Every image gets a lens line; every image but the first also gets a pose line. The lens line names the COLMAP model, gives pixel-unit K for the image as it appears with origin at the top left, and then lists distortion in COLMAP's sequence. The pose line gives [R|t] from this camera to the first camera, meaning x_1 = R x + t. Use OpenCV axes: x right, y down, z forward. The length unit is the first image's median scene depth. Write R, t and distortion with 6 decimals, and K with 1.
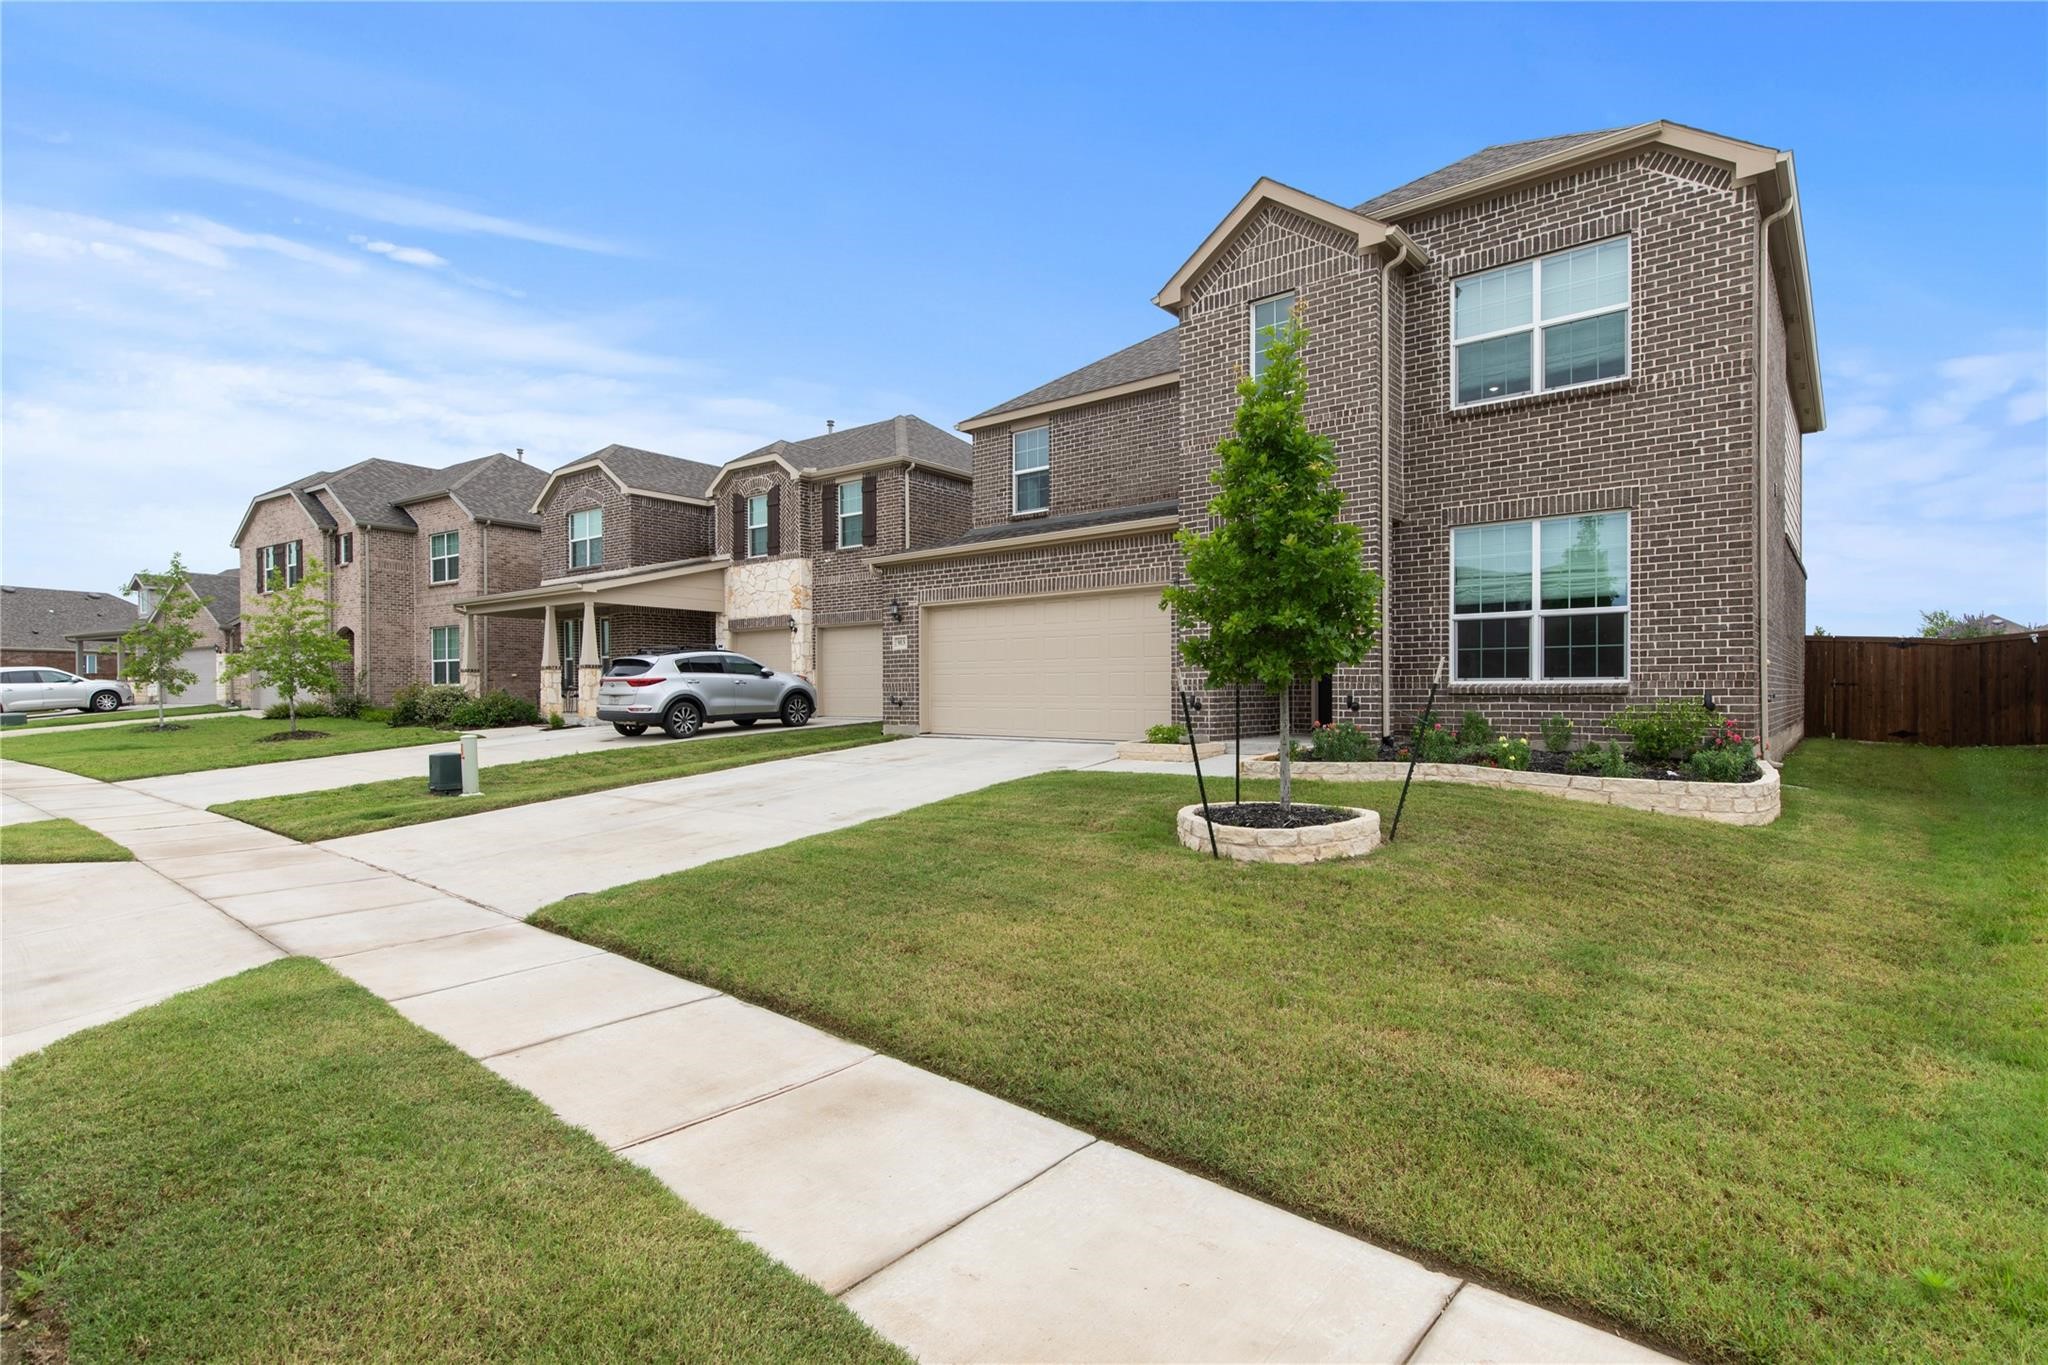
lens RADIAL K [[977.3, 0, 1024.0], [0, 977.3, 682.5], [0, 0, 1]] dist [0.001719, 0.000057]
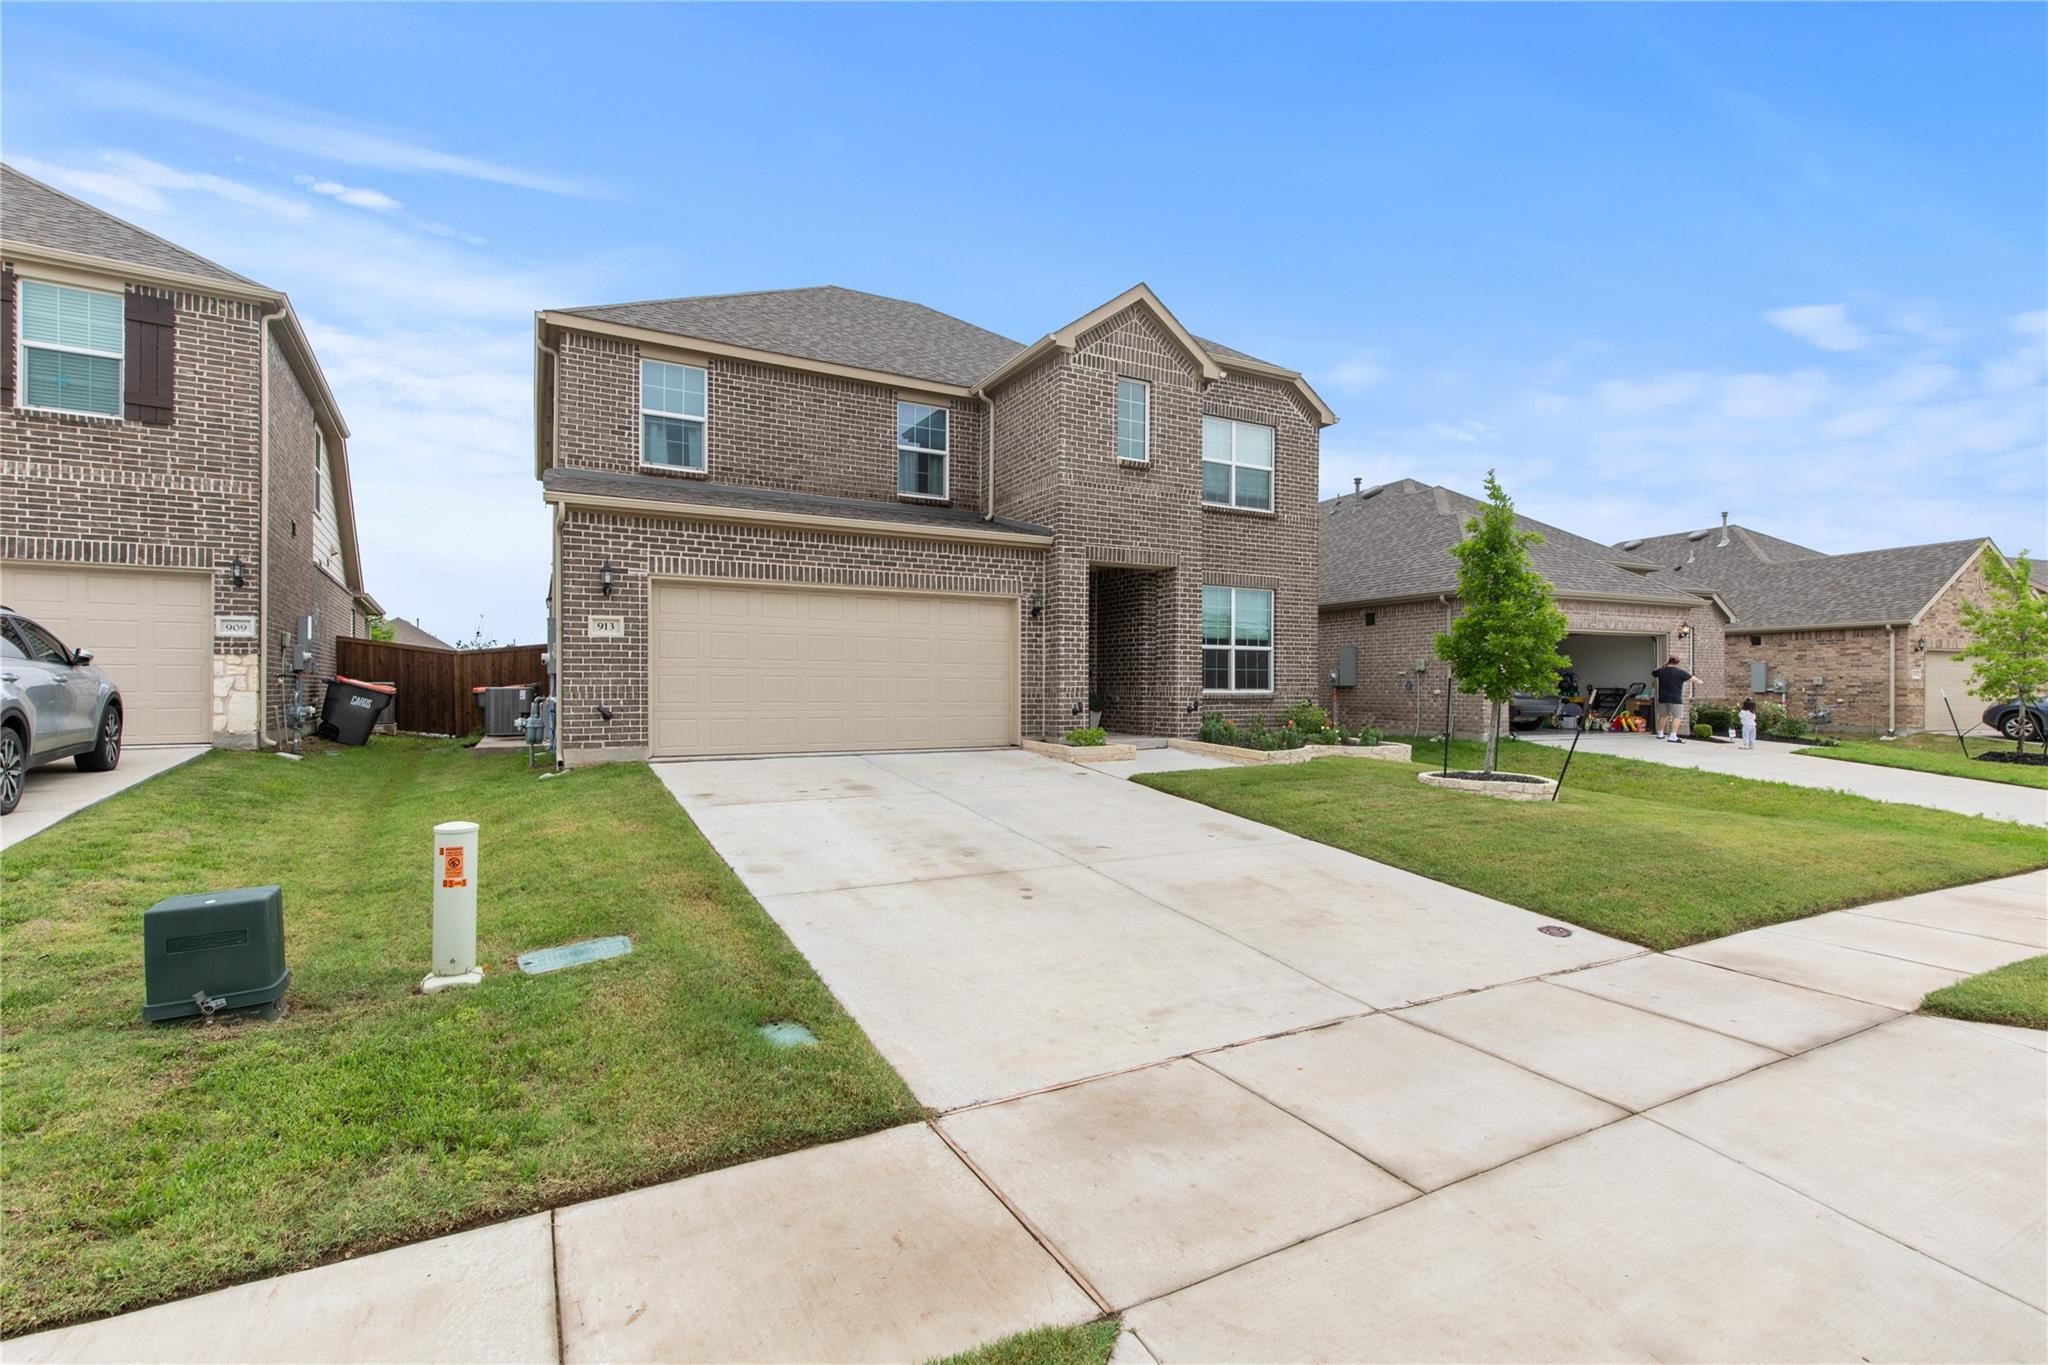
lens RADIAL K [[932.4, 0, 1027.1], [0, 932.4, 678.9], [0, 0, 1]] dist [0.004564, 0.000244]
pose [[0.357862, 0.011524, 0.933703, -0.654834], [-0.013130, 0.999887, -0.007308, -0.003630], [-0.933682, -0.009645, 0.357973, 0.513373]]
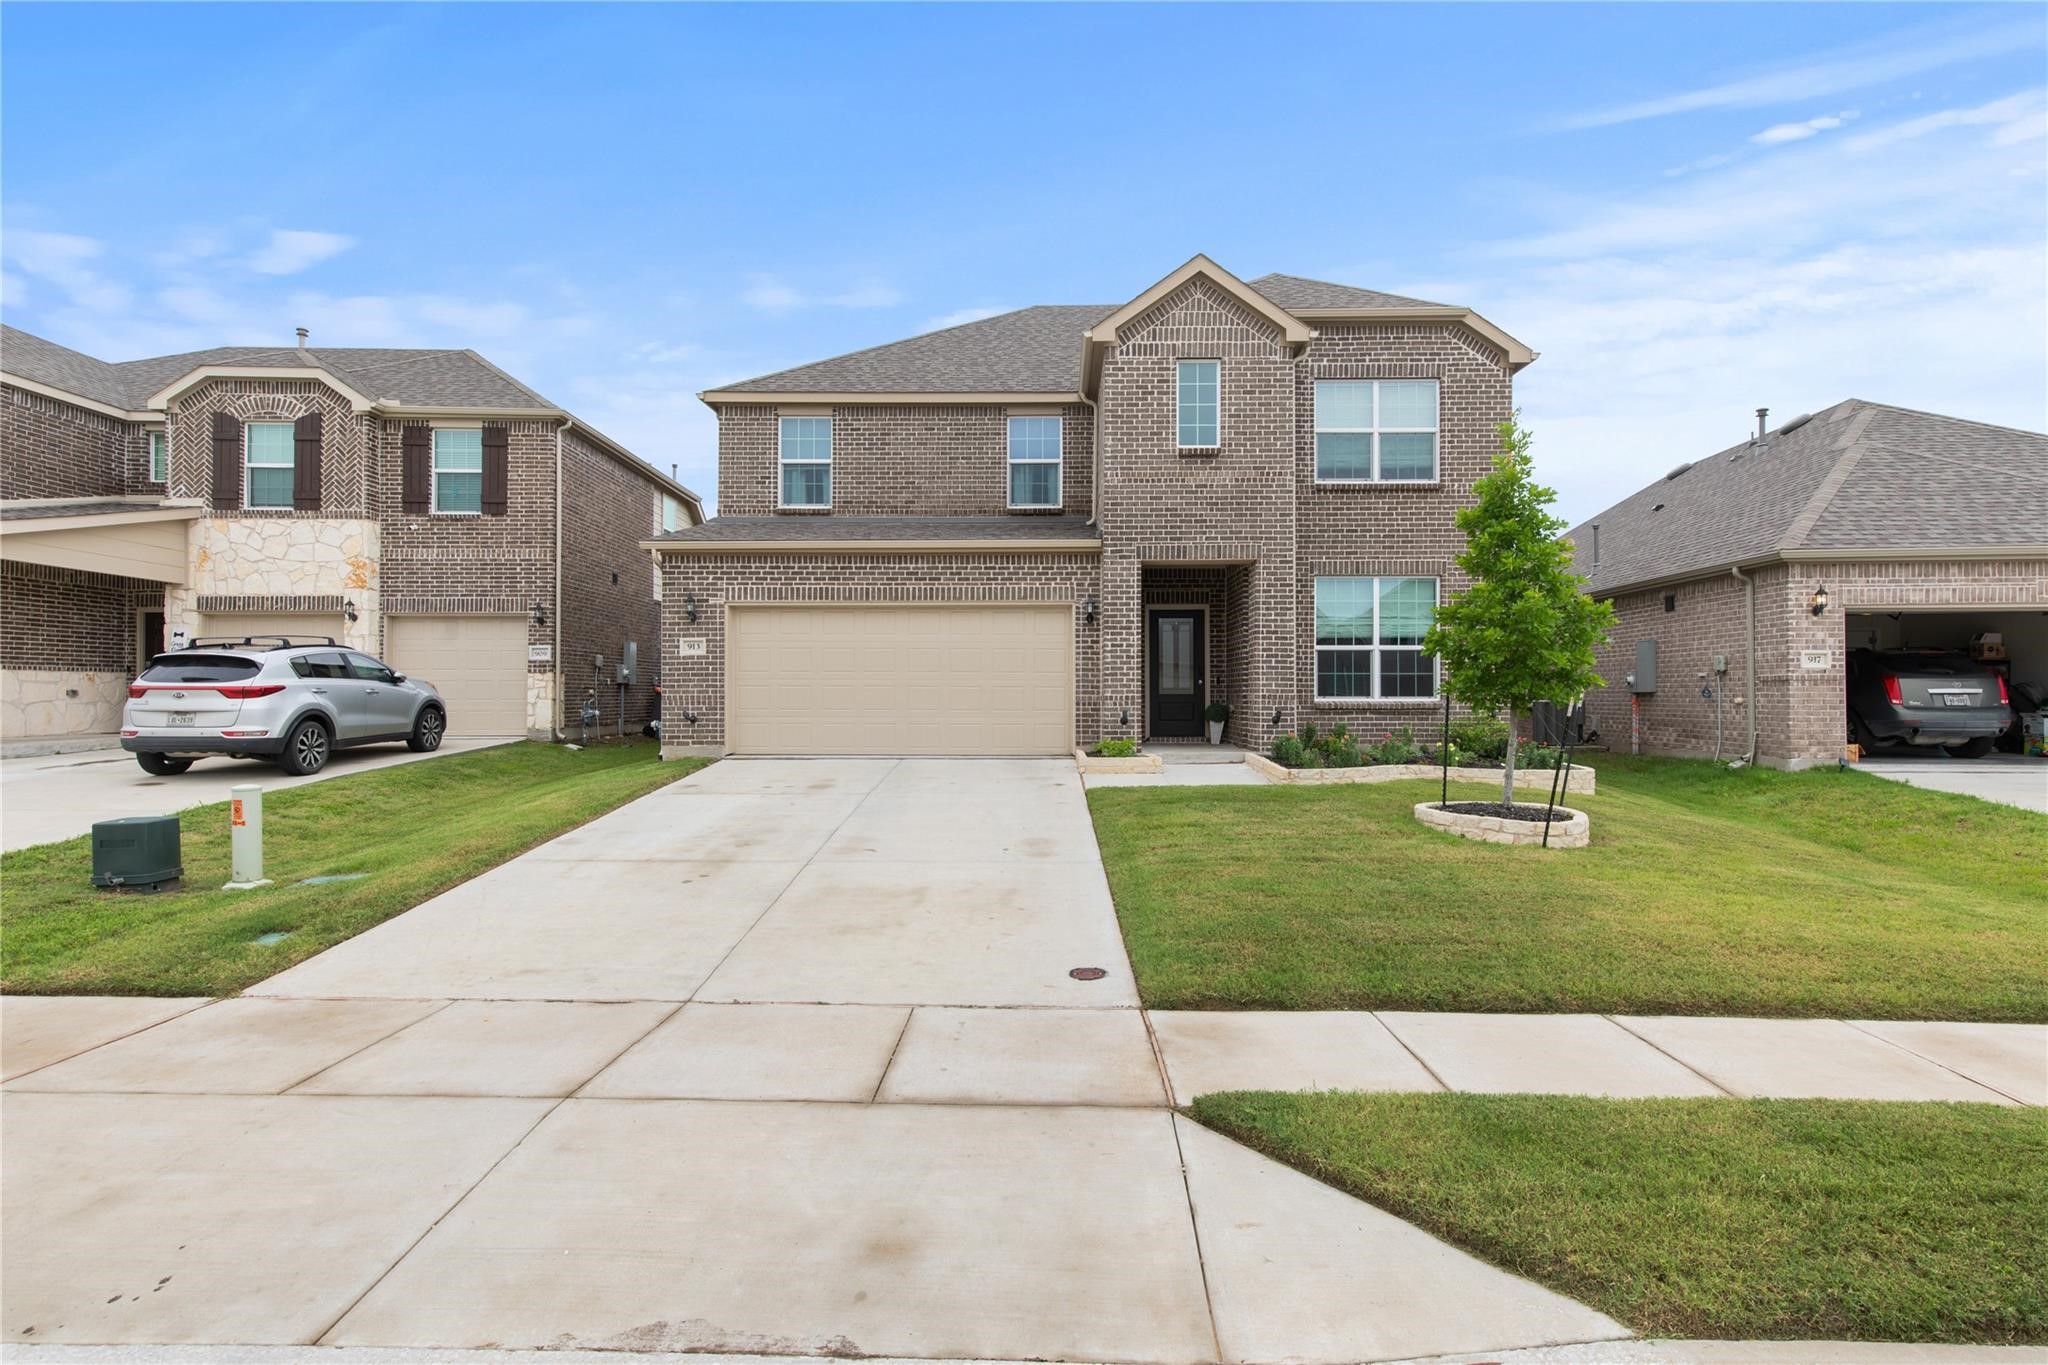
lens RADIAL K [[984.3, 0, 1021.7], [0, 984.3, 674.7], [0, 0, 1]] dist [0.002303, 0.000253]
pose [[0.778410, 0.014760, 0.627582, -0.453907], [-0.008448, 0.999879, -0.013037, -0.008599], [-0.627699, 0.004846, 0.778441, 0.176070]]
